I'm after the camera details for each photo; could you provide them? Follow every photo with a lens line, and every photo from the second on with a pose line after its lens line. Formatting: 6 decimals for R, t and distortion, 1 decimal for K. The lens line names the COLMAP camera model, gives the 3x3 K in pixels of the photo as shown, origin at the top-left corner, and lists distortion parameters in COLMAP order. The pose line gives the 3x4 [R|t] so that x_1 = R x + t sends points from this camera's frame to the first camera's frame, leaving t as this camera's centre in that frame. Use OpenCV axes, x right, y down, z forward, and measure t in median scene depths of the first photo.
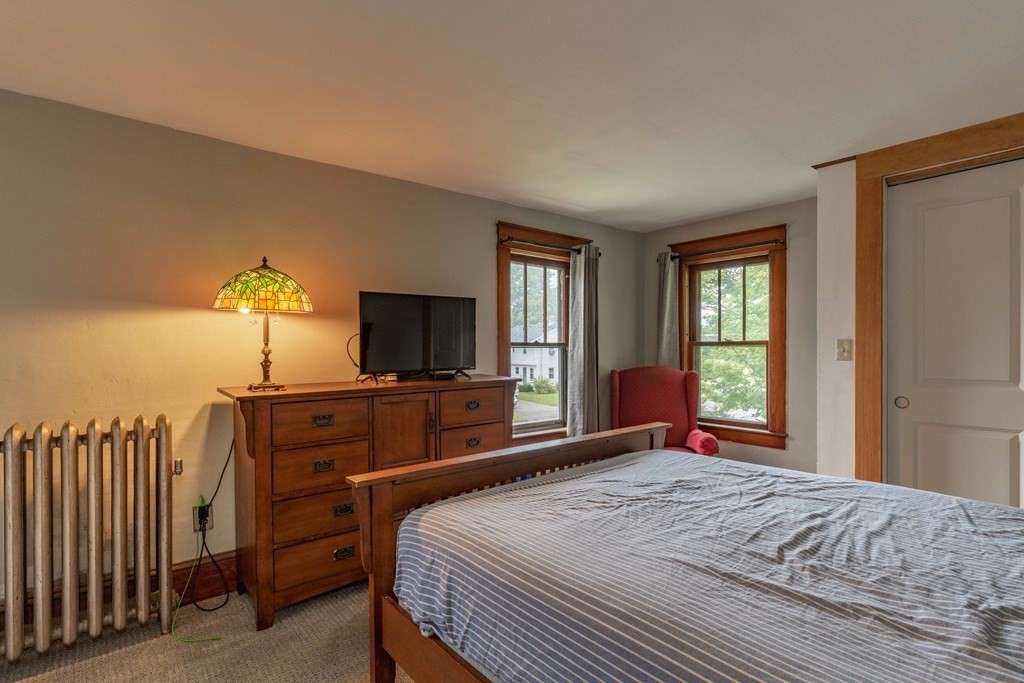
lens RADIAL K [[501.3, 0, 499.6], [0, 501.3, 356.0], [0, 0, 1]] dist [-0.002300, 0.000979]
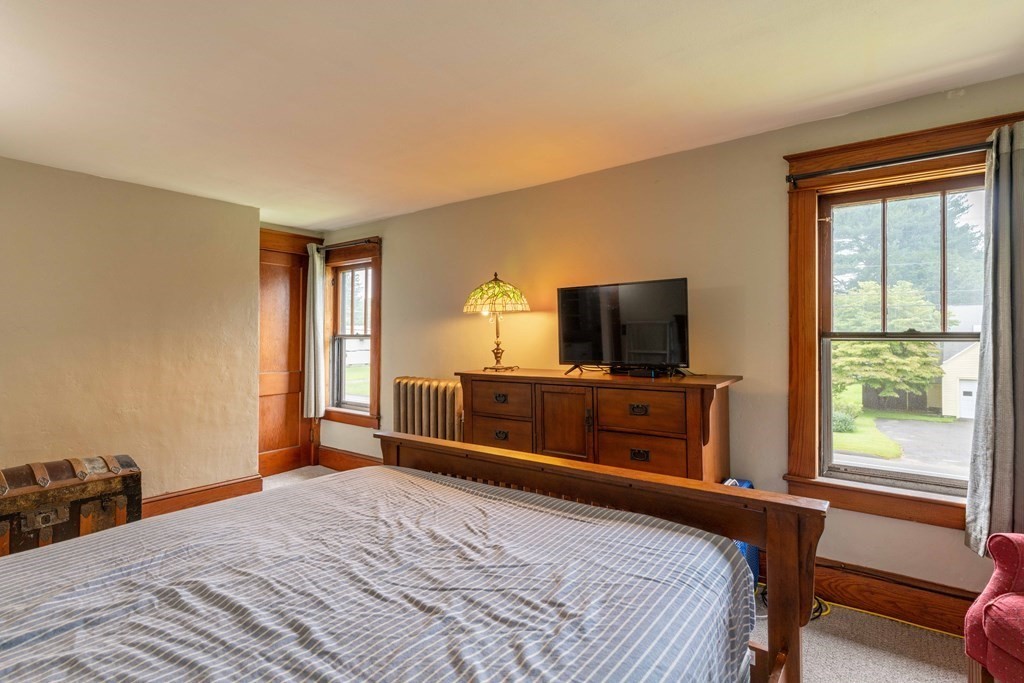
lens RADIAL K [[501.3, 0, 532.0], [0, 501.3, 326.6], [0, 0, 1]] dist [-0.002300, 0.000979]
pose [[0.263279, -0.017512, -0.964561, 0.857049], [-0.015853, 0.999622, -0.022475, -0.021627], [0.964590, 0.021208, 0.262901, 0.735244]]
